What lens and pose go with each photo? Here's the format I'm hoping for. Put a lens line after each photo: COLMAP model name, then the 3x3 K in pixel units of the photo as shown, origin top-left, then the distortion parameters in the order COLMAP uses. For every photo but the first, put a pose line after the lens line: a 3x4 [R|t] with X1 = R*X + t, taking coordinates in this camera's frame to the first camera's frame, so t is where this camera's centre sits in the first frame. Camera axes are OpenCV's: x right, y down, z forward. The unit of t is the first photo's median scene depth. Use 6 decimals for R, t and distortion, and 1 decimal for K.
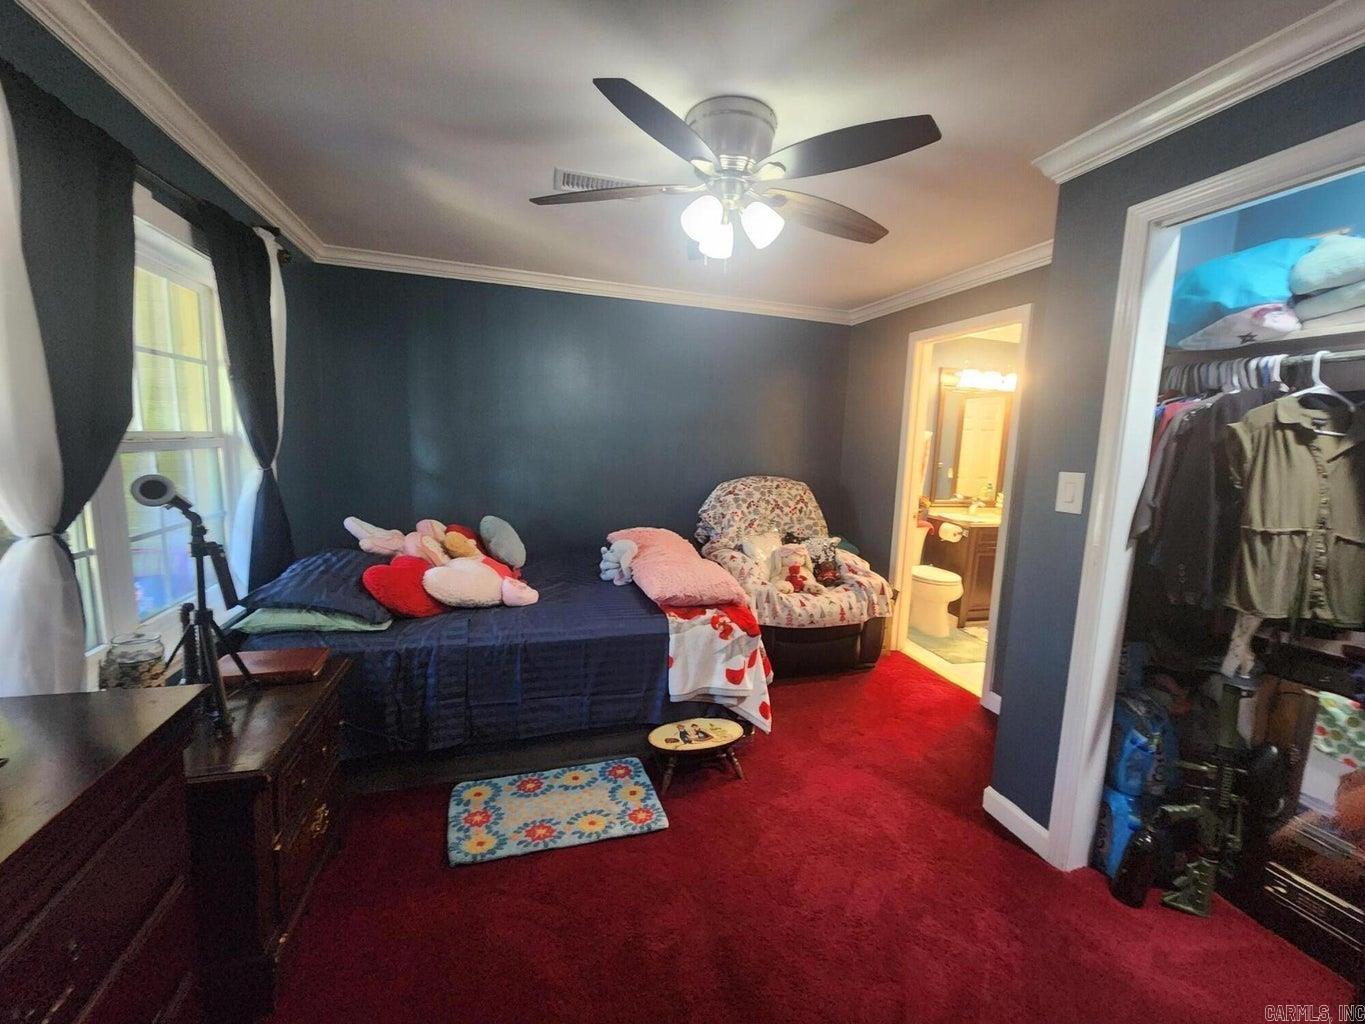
lens RADIAL K [[559.0, 0, 682.5], [0, 559.0, 512.0], [0, 0, 1]] dist [0.001438, 0.000167]
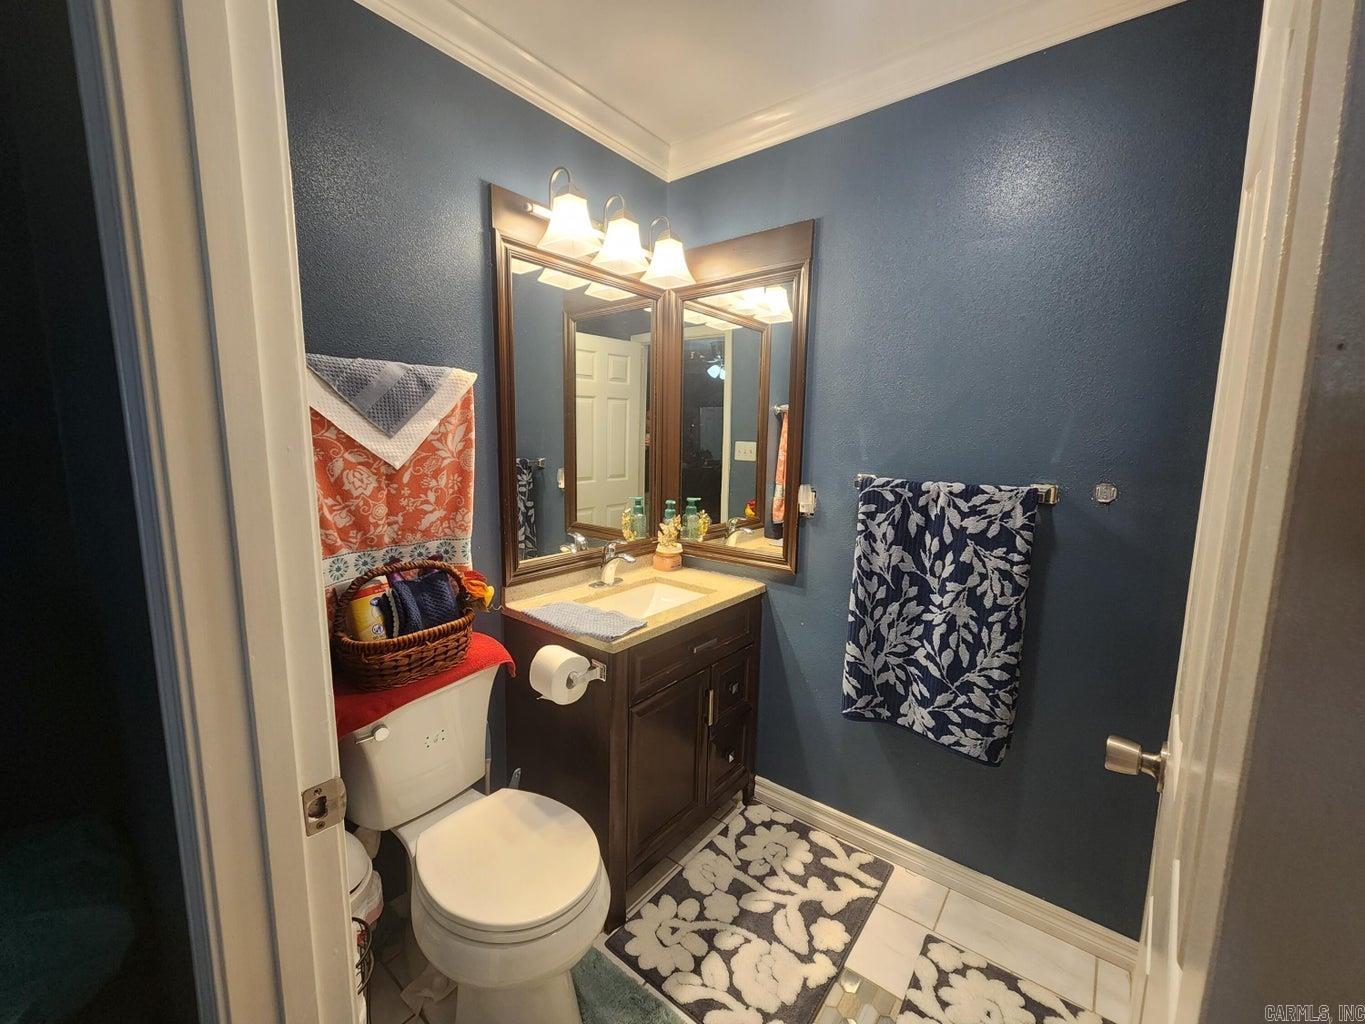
lens RADIAL K [[559.0, 0, 682.5], [0, 559.0, 512.0], [0, 0, 1]] dist [0.001438, 0.000167]
pose [[0.808254, -0.094047, 0.581274, 0.344294], [0.077379, 0.995566, 0.053482, -0.076440], [-0.583727, 0.001751, 0.811948, 0.664538]]
